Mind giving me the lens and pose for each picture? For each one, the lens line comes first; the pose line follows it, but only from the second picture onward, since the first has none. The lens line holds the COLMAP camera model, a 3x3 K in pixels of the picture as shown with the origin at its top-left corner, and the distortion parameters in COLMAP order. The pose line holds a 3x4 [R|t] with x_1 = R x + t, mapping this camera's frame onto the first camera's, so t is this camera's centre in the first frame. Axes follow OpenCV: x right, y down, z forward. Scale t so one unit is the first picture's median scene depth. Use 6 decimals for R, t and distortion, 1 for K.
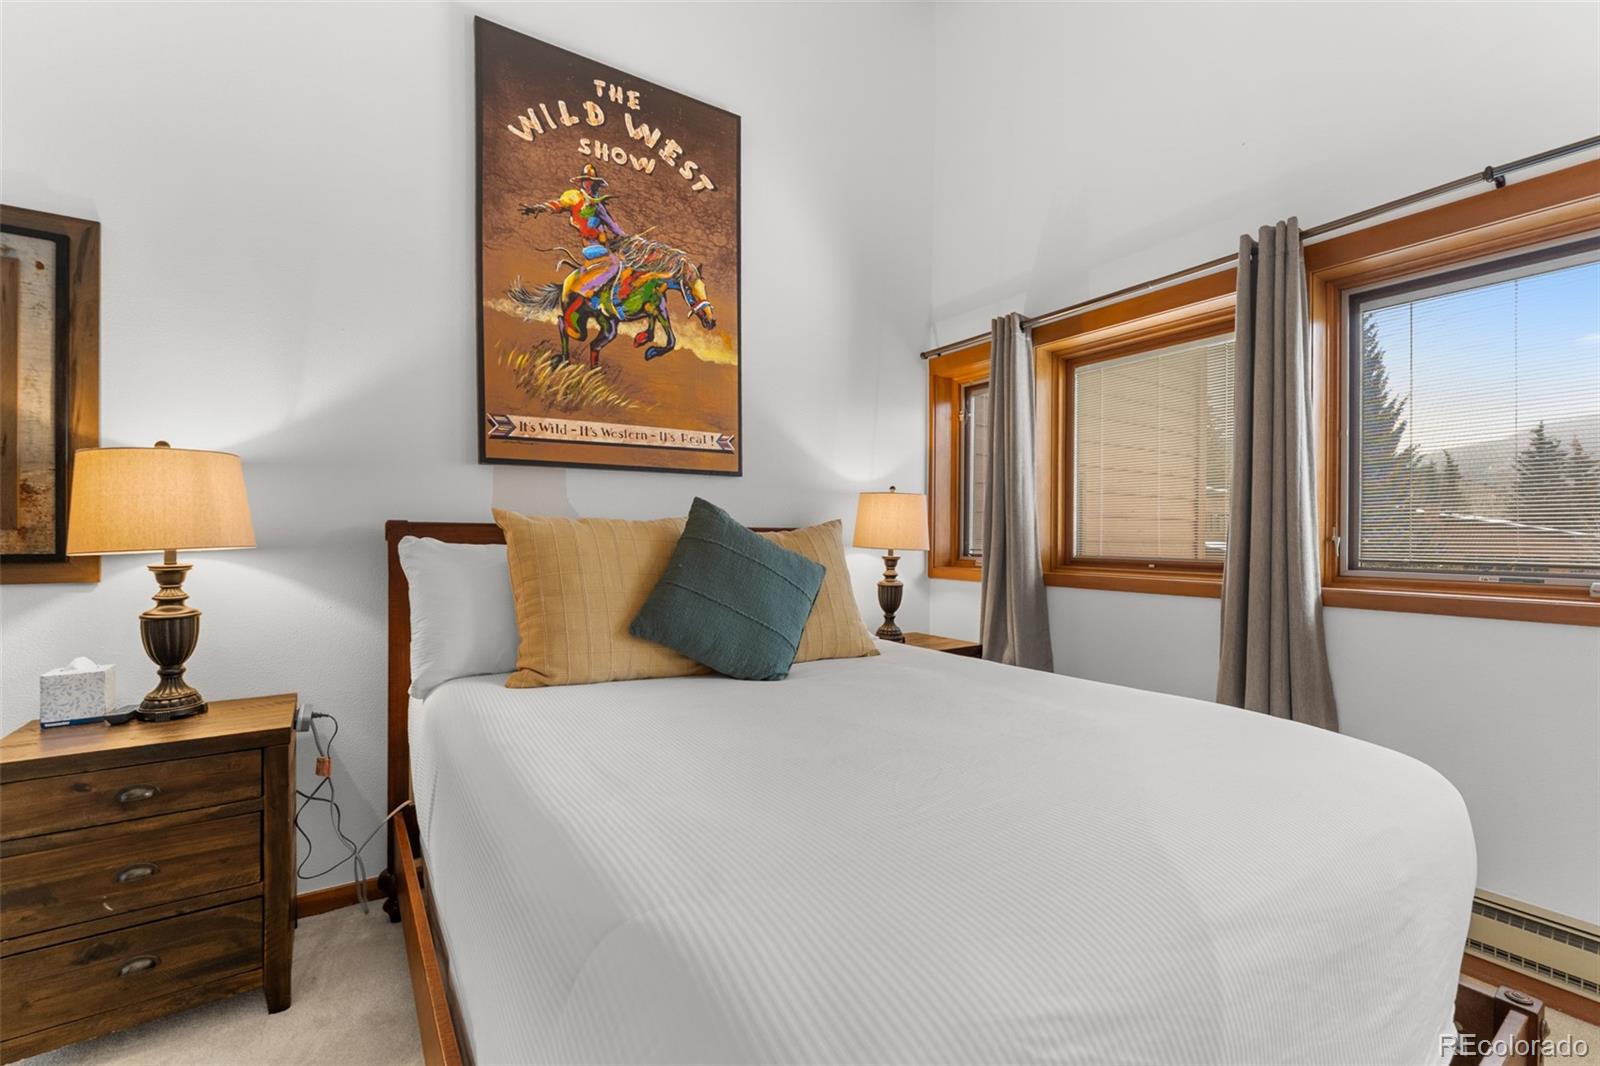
lens RADIAL K [[669.1, 0, 793.3], [0, 669.1, 530.7], [0, 0, 1]] dist [-0.000760, -0.000495]
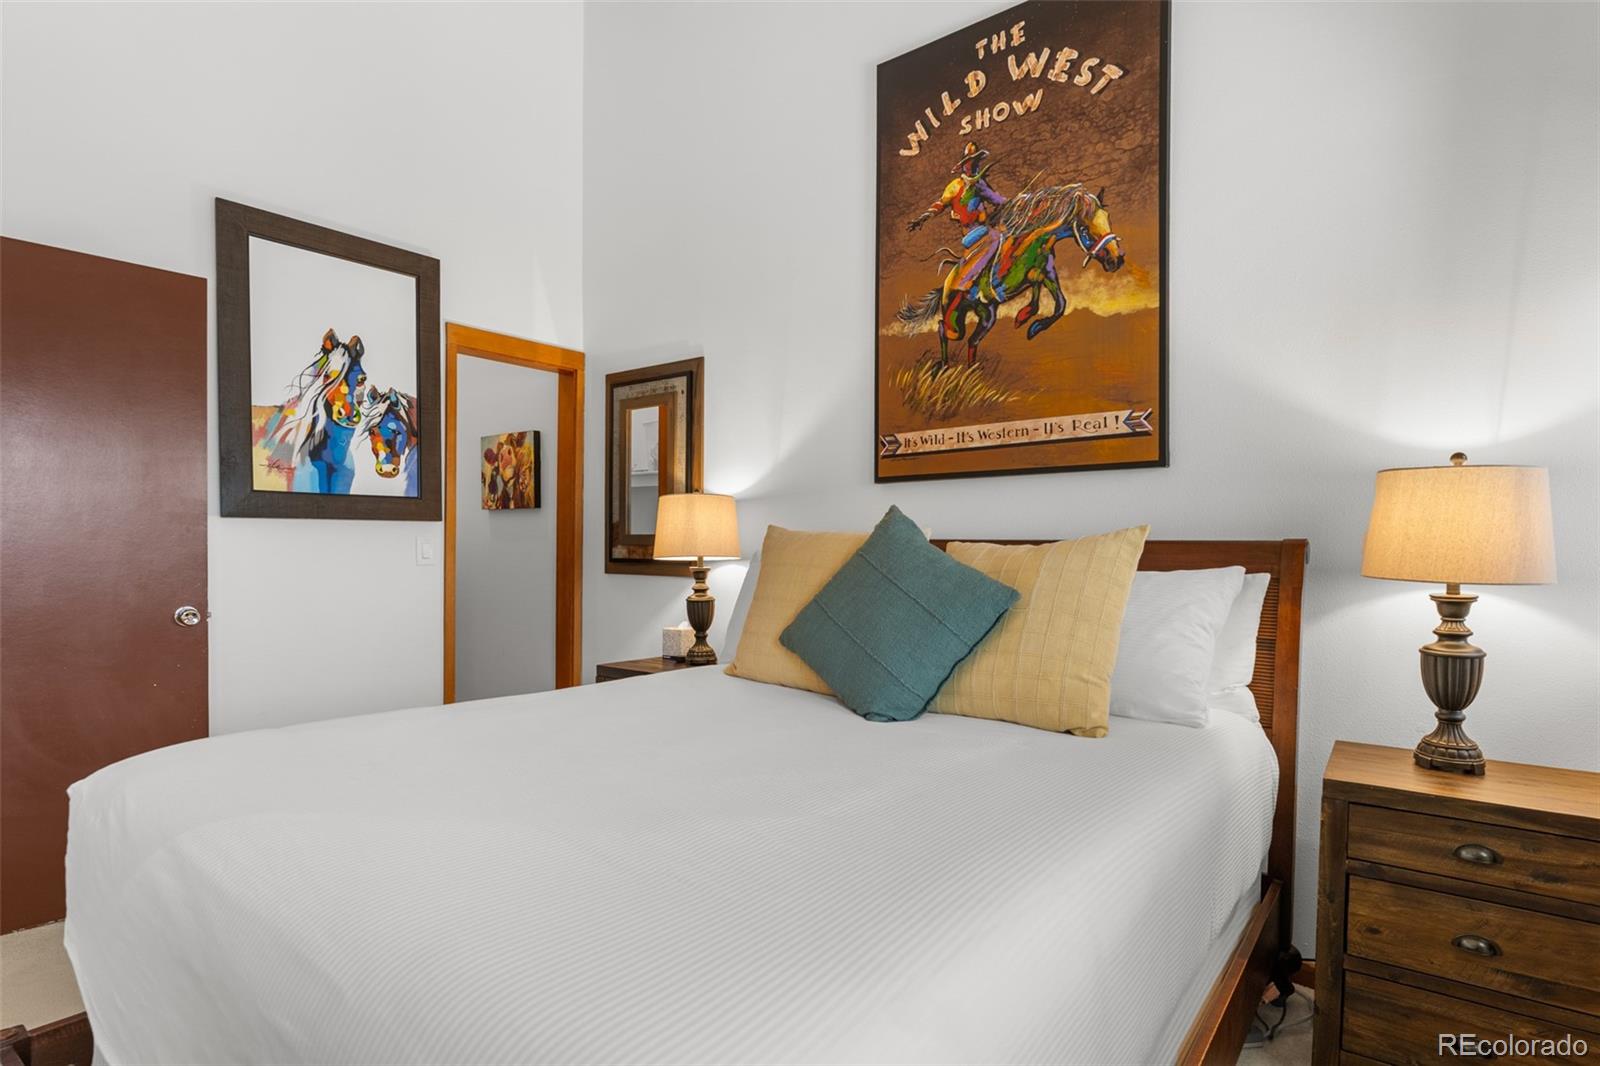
lens RADIAL K [[800.2, 0, 812.0], [0, 800.2, 558.2], [0, 0, 1]] dist [0.002295, -0.000427]
pose [[0.342693, 0.008279, -0.939411, 0.633802], [-0.004672, 0.999964, 0.007108, 0.010023], [0.939436, 0.001953, 0.342720, 0.417714]]
